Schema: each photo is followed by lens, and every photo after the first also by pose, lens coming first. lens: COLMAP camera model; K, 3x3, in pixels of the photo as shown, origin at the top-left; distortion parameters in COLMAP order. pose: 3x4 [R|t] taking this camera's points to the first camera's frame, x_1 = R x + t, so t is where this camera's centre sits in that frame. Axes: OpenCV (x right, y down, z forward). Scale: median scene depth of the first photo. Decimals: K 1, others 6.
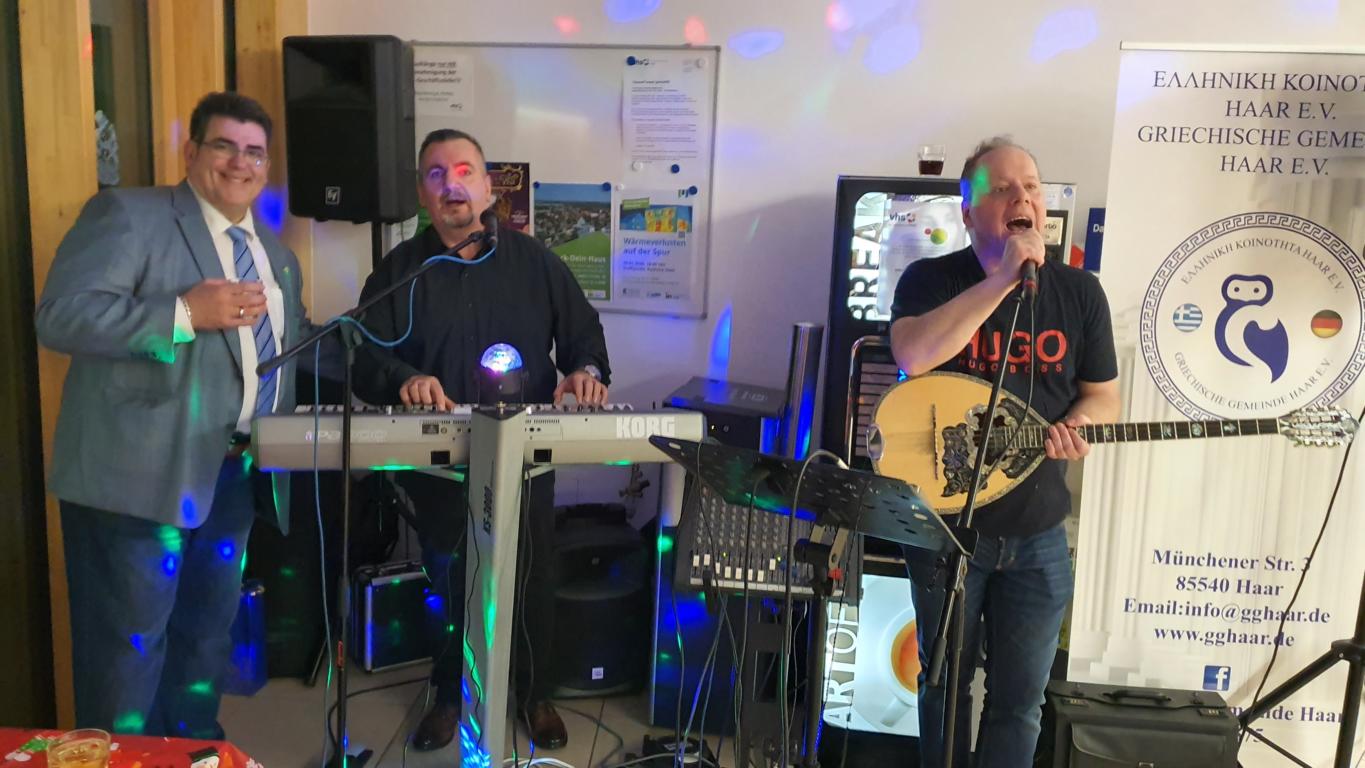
lens RADIAL K [[1127.8, 0, 680.5], [0, 1127.8, 385.9], [0, 0, 1]] dist [0.051084, -0.000060]
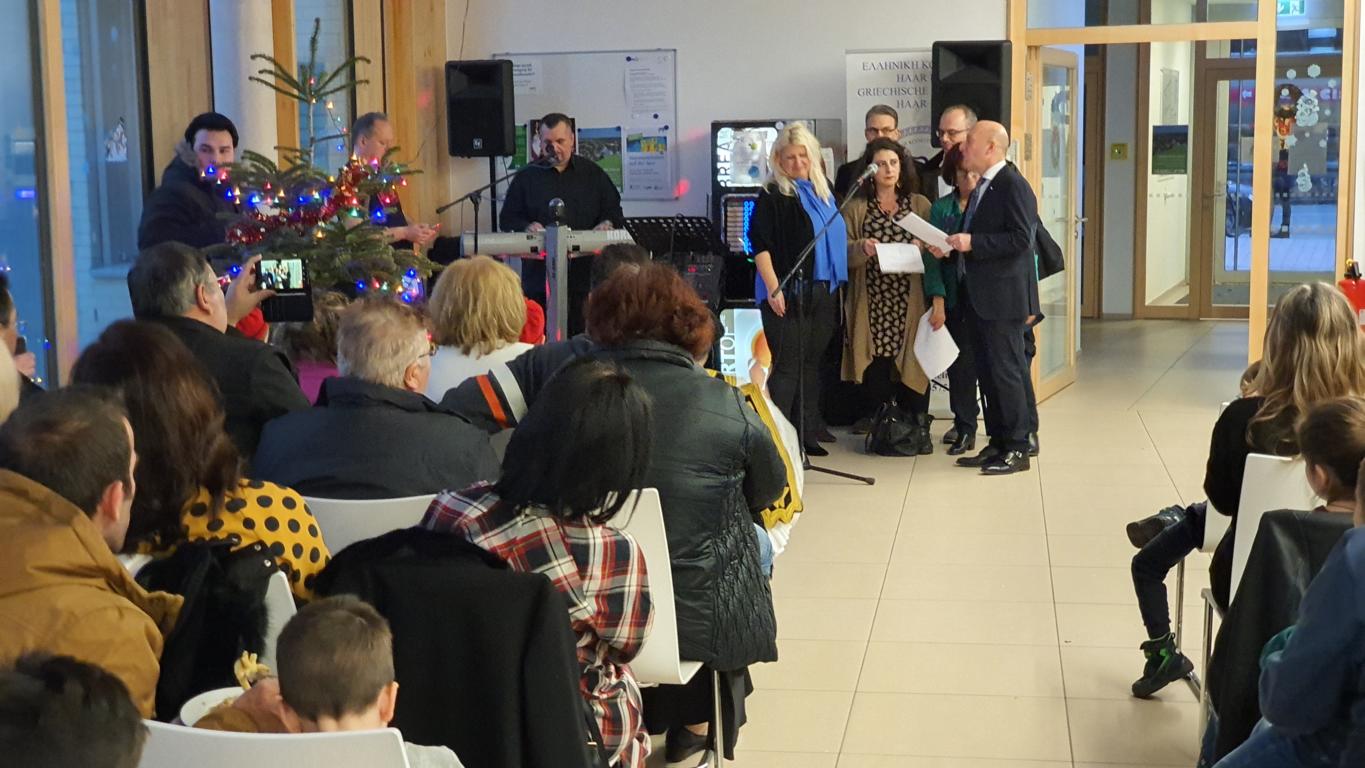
lens RADIAL K [[2056.8, 0, 682.7], [0, 2056.8, 383.8], [0, 0, 1]] dist [-0.029519, 0.000000]
pose [[0.990739, -0.042866, -0.128839, 0.447512], [0.039097, 0.998734, -0.031647, 0.342279], [0.130032, 0.026317, 0.991160, -2.254656]]
